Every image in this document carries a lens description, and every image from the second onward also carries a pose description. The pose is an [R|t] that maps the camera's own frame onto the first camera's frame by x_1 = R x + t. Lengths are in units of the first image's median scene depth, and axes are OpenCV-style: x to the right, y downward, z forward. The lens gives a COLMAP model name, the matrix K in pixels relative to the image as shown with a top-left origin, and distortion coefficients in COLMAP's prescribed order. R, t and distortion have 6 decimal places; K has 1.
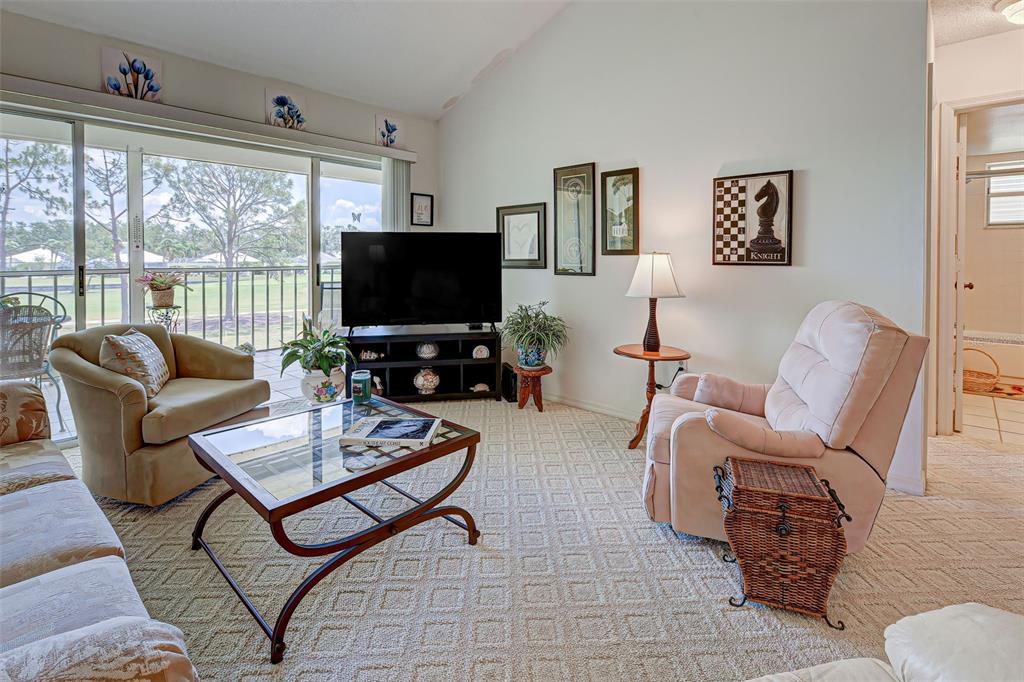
lens RADIAL K [[479.5, 0, 498.0], [0, 479.5, 270.4], [0, 0, 1]] dist [0.008814, 0.000431]
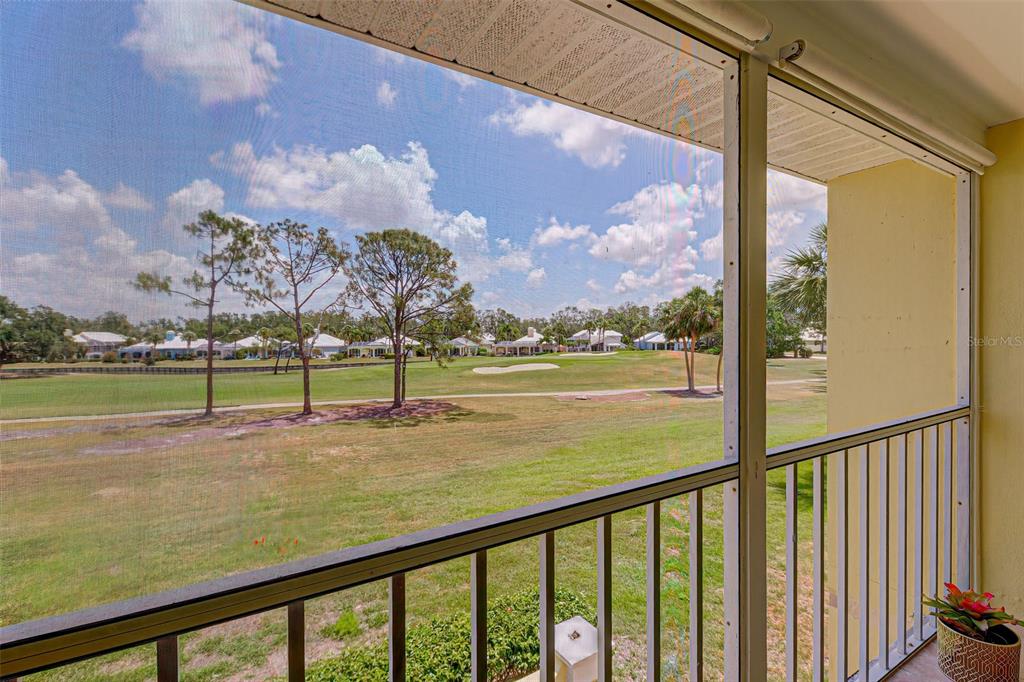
lens RADIAL K [[479.5, 0, 512.7], [0, 479.5, 349.7], [0, 0, 1]] dist [0.008814, 0.000431]
pose [[0.963035, -0.004400, -0.269341, -0.082352], [0.003416, 0.999986, -0.004124, -0.012856], [0.269356, 0.003051, 0.963036, 0.144638]]
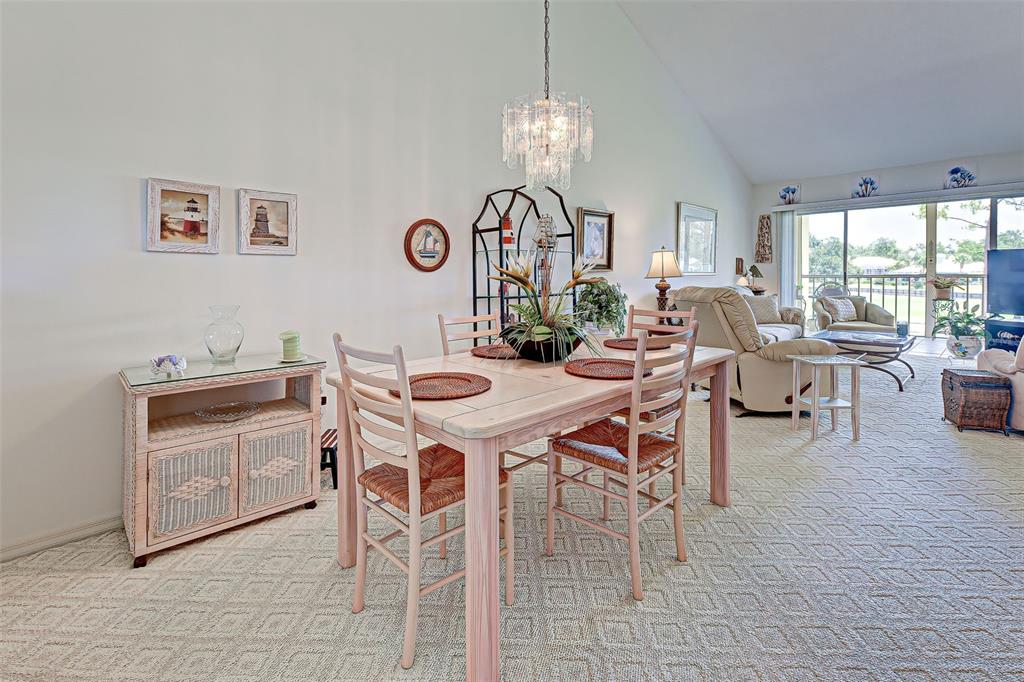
lens RADIAL K [[479.5, 0, 519.4], [0, 479.5, 270.7], [0, 0, 1]] dist [0.008814, 0.000431]
pose [[-0.034407, -0.000761, -0.999408, 0.130245], [-0.017919, 0.999839, -0.000144, 0.001201], [0.999247, 0.017903, -0.034415, -0.043118]]
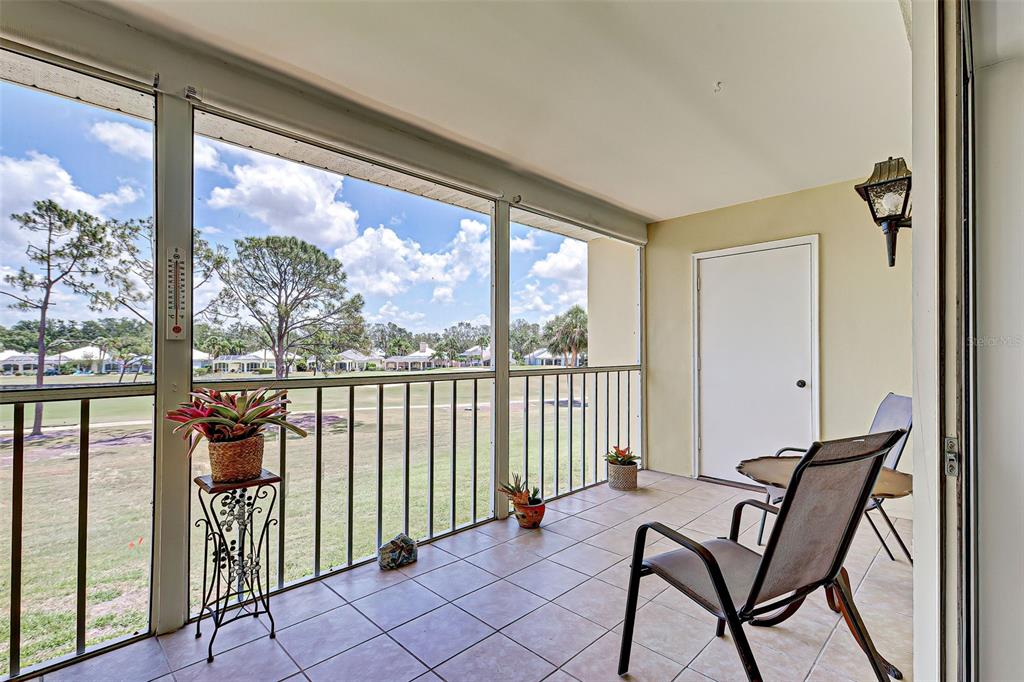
lens RADIAL K [[479.5, 0, 525.7], [0, 479.5, 350.7], [0, 0, 1]] dist [0.008814, 0.000431]
pose [[0.999693, -0.000530, -0.024753, -0.064457], [-0.000349, 0.999370, -0.035503, -0.002717], [0.024756, 0.035501, 0.999063, 0.087193]]
